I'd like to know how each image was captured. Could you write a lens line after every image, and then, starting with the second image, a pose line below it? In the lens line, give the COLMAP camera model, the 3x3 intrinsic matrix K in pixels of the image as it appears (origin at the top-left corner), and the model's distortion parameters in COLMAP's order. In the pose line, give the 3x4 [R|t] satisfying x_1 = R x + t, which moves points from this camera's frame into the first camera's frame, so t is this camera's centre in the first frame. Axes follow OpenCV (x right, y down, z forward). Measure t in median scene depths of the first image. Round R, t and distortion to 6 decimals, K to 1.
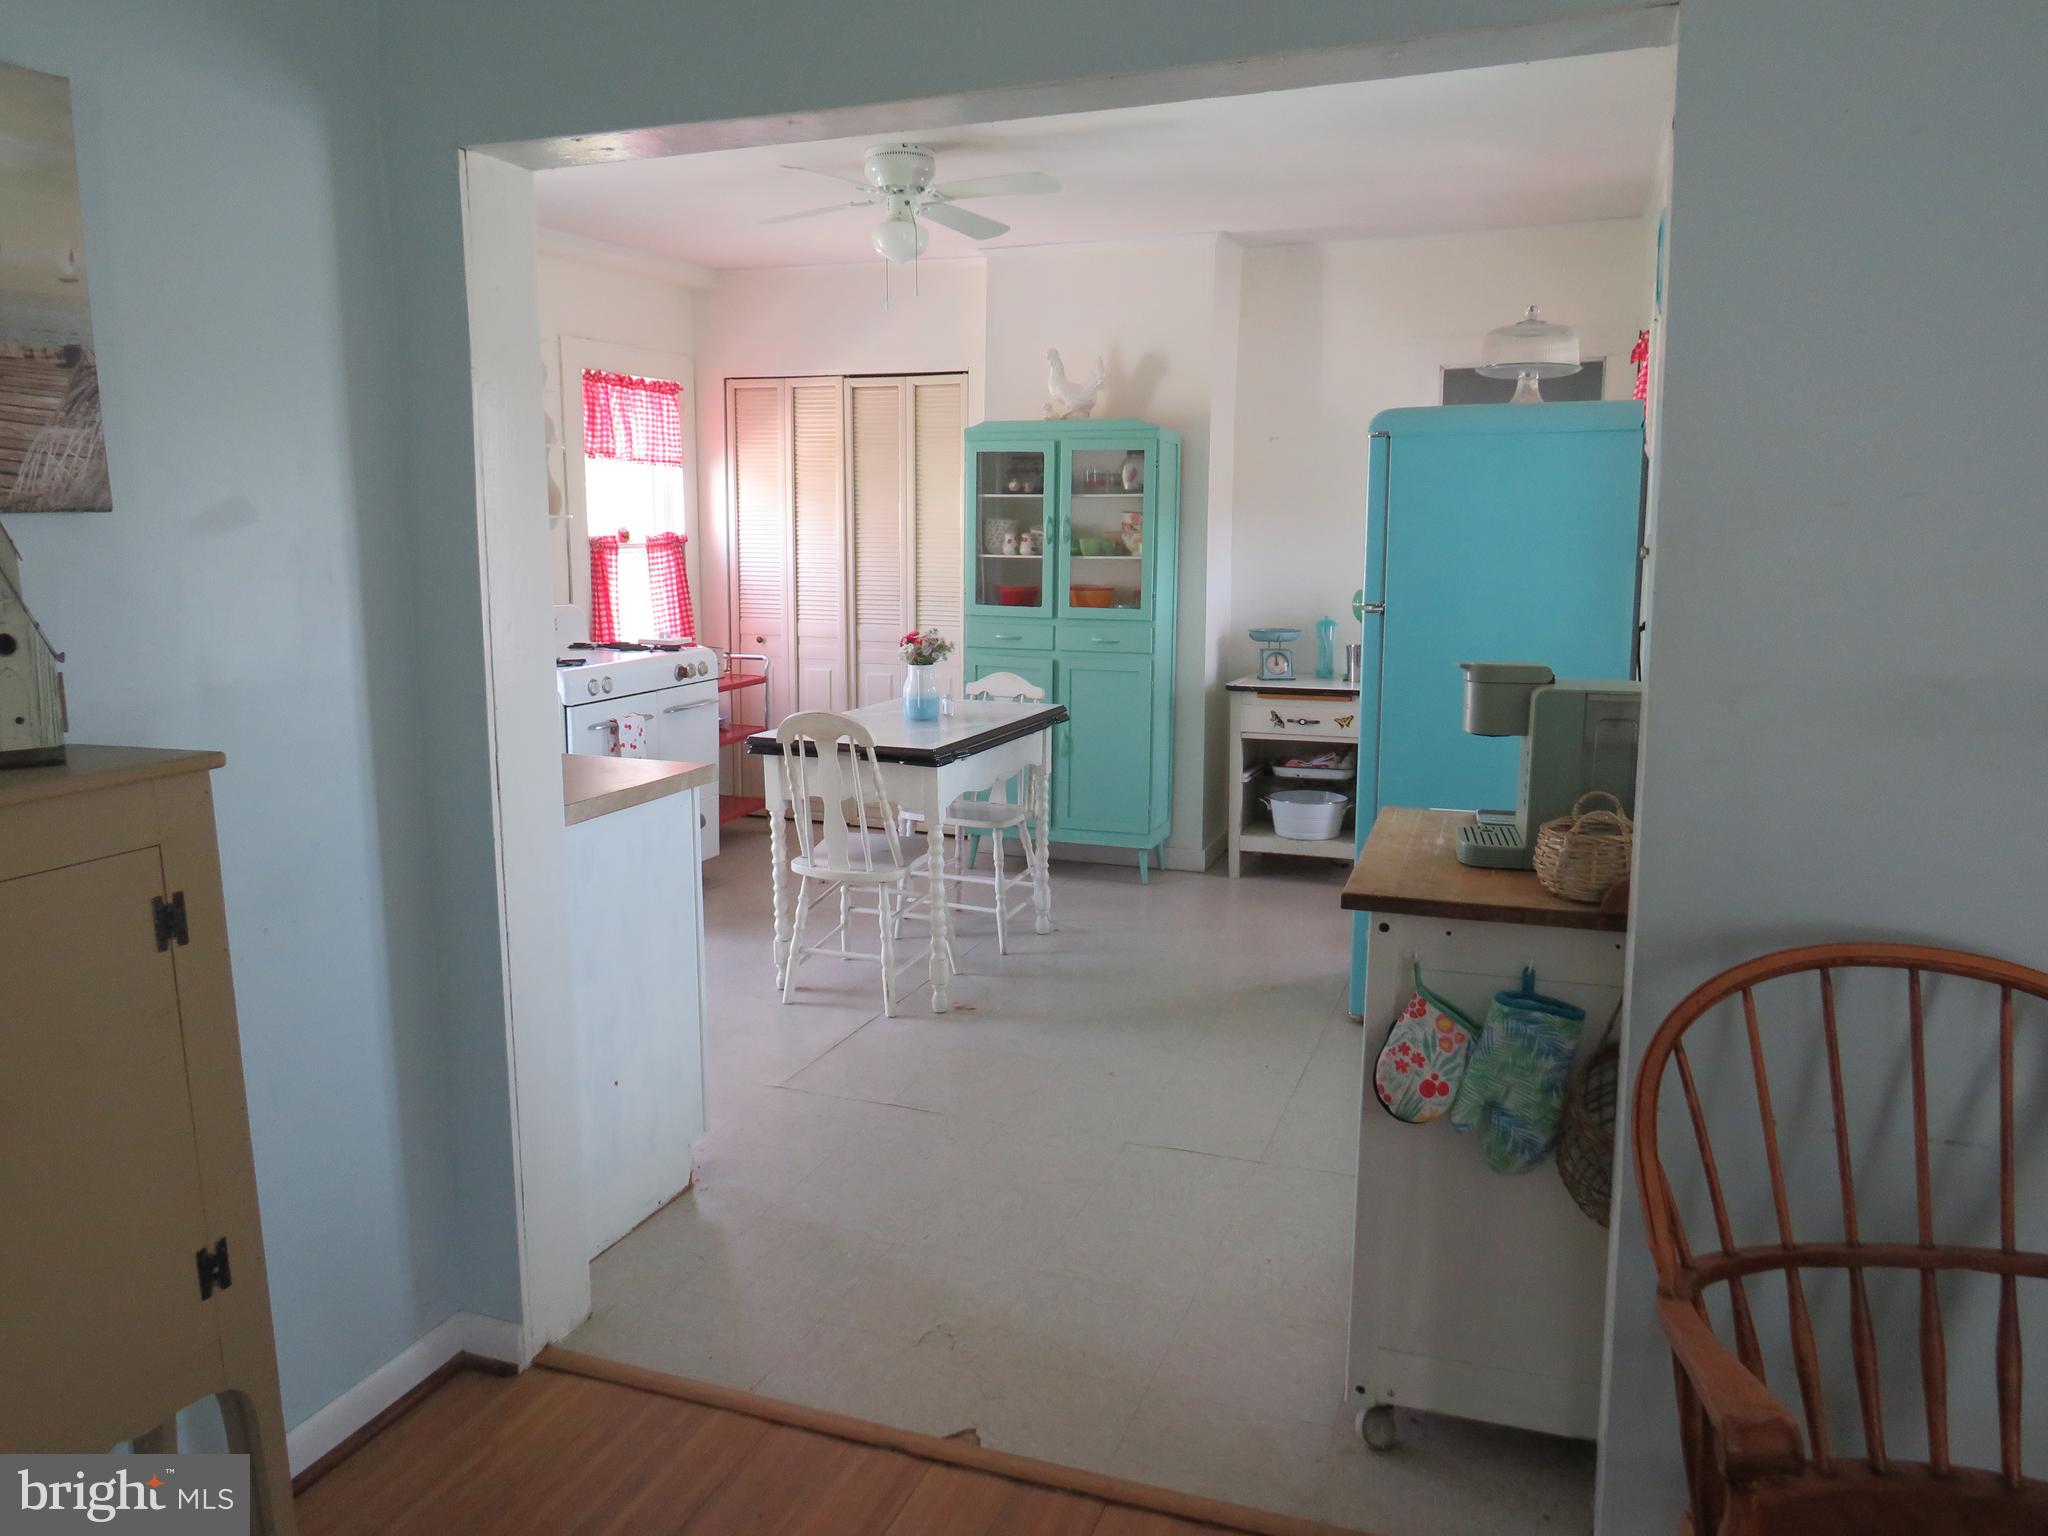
lens RADIAL K [[1419.4, 0, 1024.0], [0, 1419.4, 768.0], [0, 0, 1]] dist [-0.021484, 0.003531]
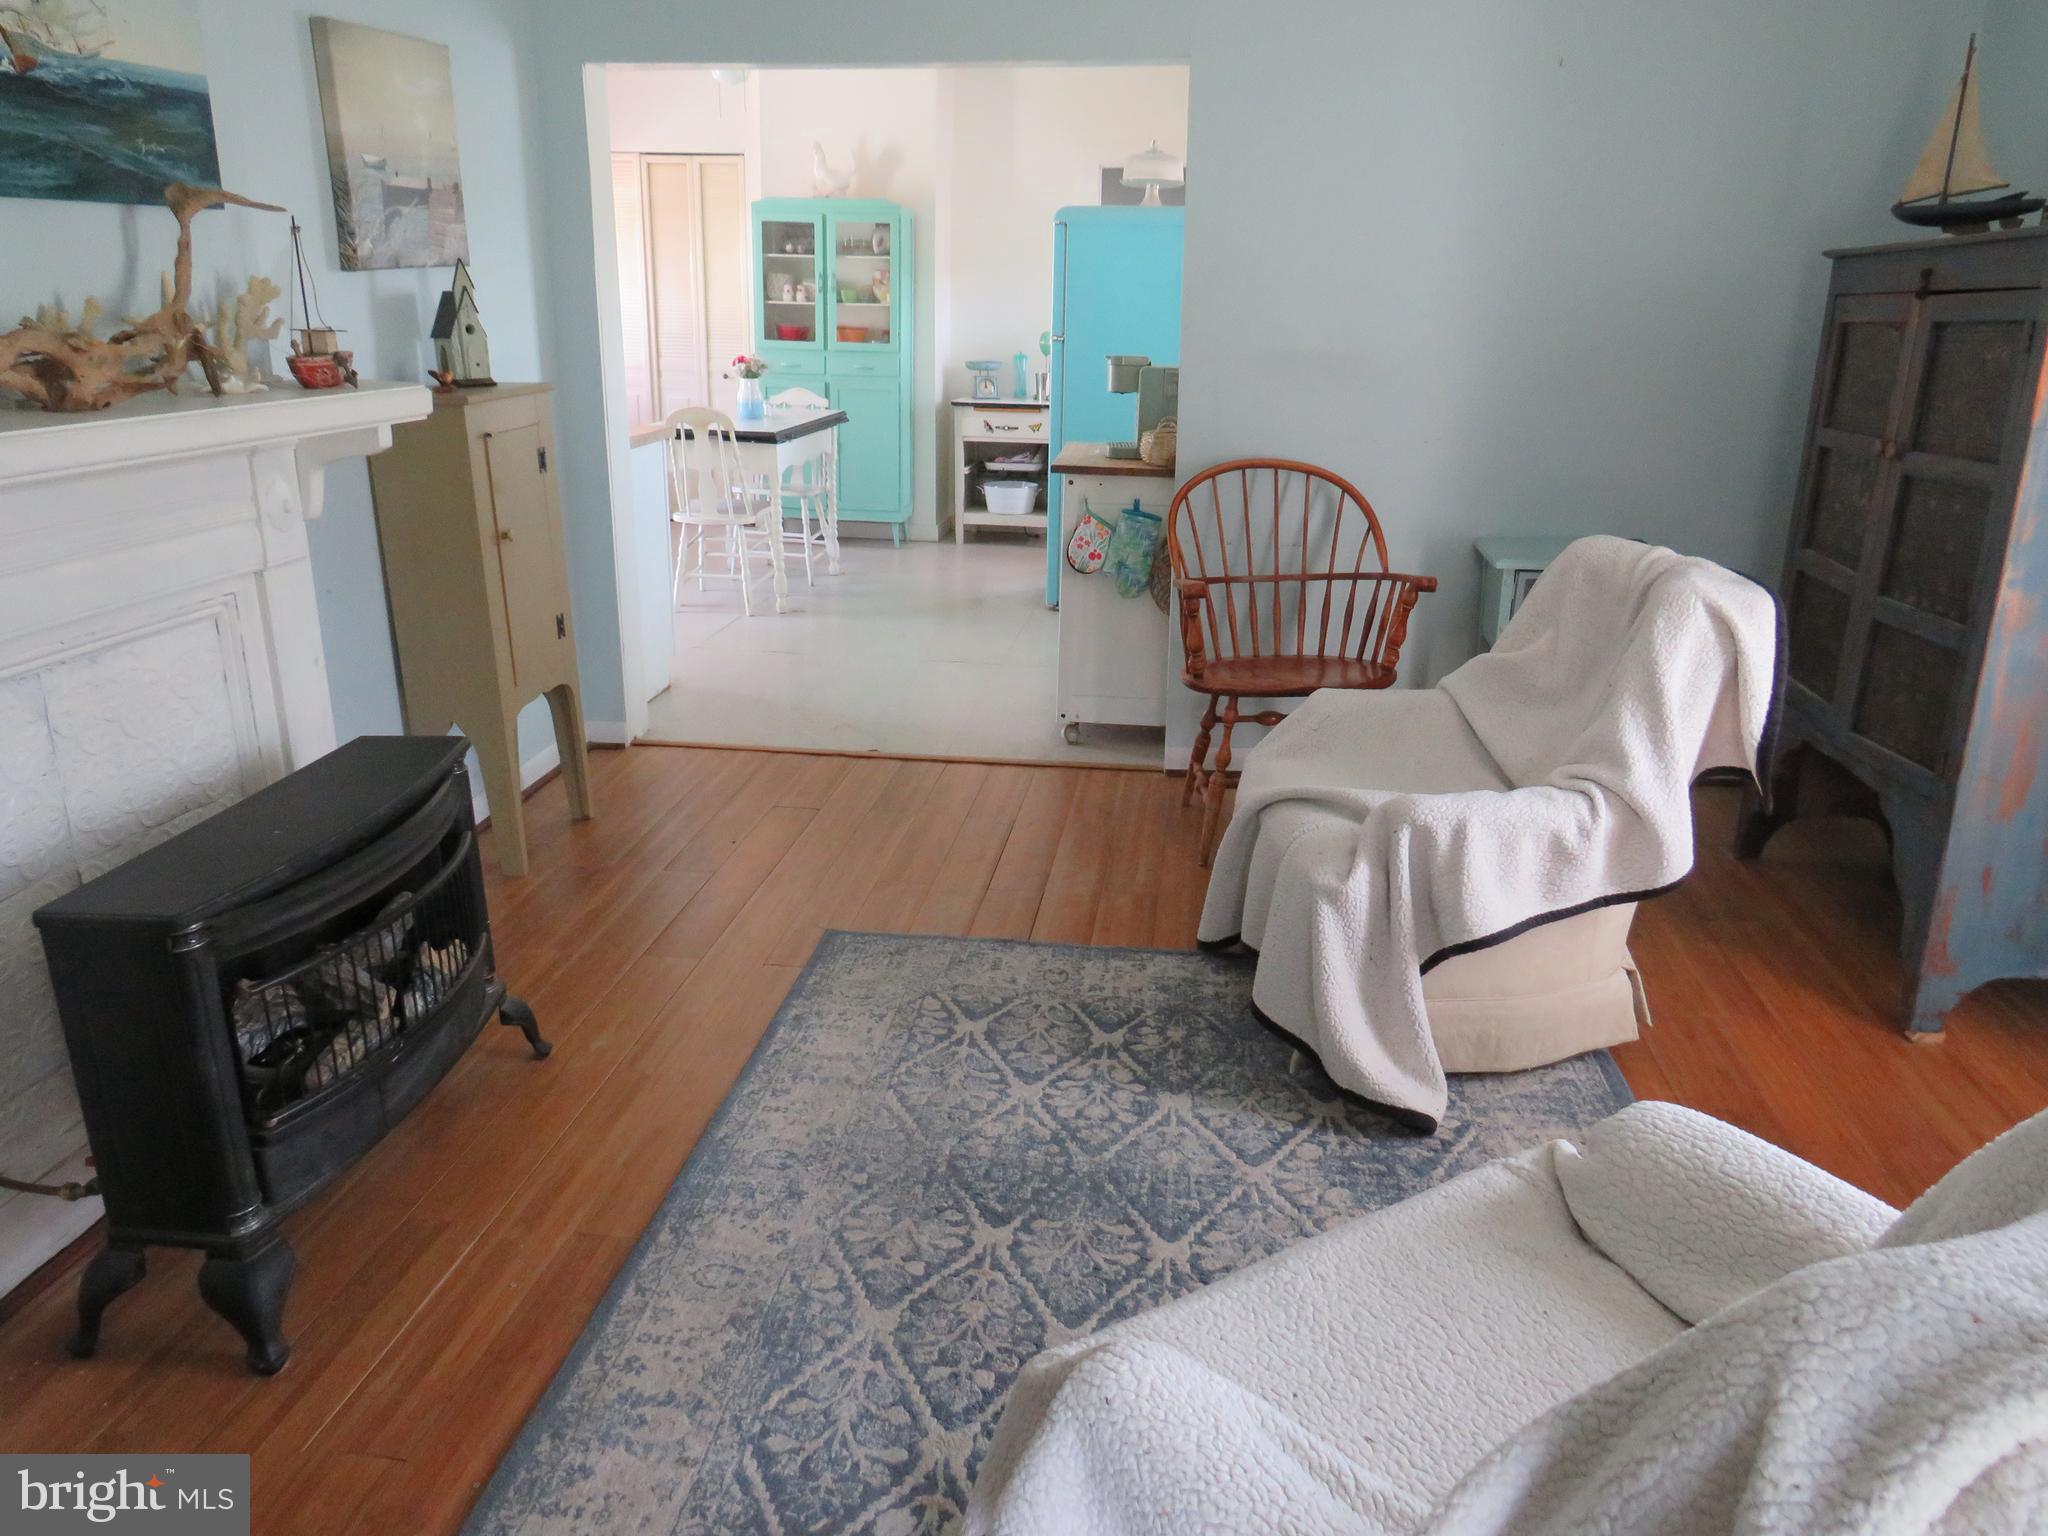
lens RADIAL K [[1455.1, 0, 1024.0], [0, 1455.1, 768.0], [0, 0, 1]] dist [-0.023550, -0.041226]
pose [[0.973987, -0.052028, 0.220551, -0.121289], [0.017318, 0.987530, 0.156477, 0.075198], [-0.225942, -0.148587, 0.962742, -0.437076]]
